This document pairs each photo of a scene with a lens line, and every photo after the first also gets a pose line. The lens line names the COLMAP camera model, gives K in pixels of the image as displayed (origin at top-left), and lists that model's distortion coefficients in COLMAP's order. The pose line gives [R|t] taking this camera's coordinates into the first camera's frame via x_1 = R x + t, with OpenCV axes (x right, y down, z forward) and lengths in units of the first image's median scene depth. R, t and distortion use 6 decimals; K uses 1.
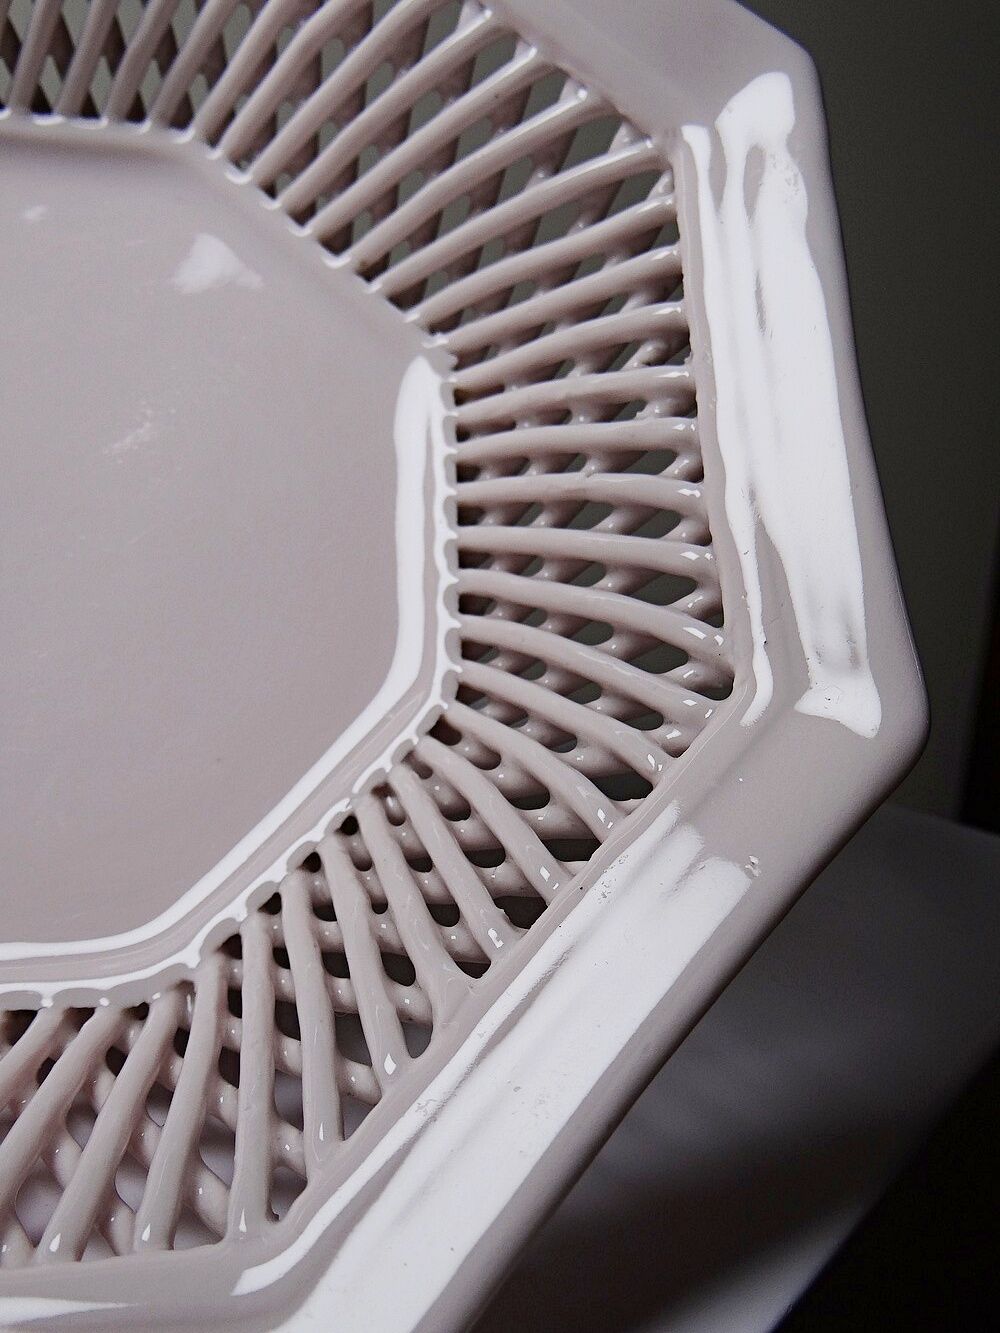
lens RADIAL K [[1233.3, 0, 500.0], [0, 1233.3, 666.5], [0, 0, 1]] dist [-0.020818, -0.002429]
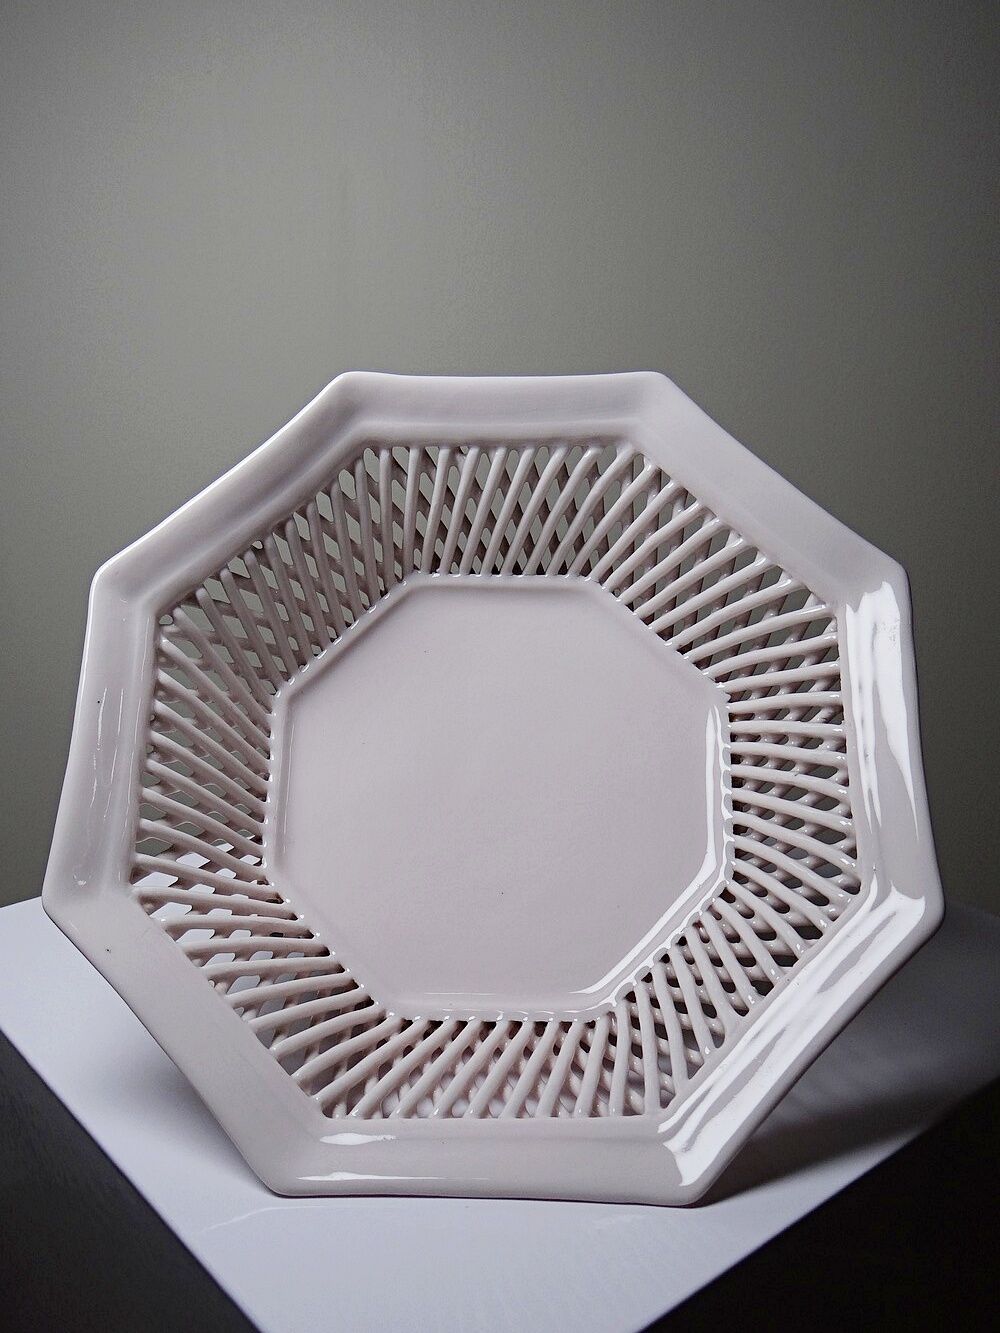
lens RADIAL K [[1233.3, 0, 500.0], [0, 1233.3, 666.5], [0, 0, 1]] dist [-0.020818, -0.002429]
pose [[0.976124, -0.016757, -0.216567, 0.040759], [0.012857, 0.999729, -0.019406, -0.322488], [0.216834, 0.016158, 0.976075, -1.205766]]
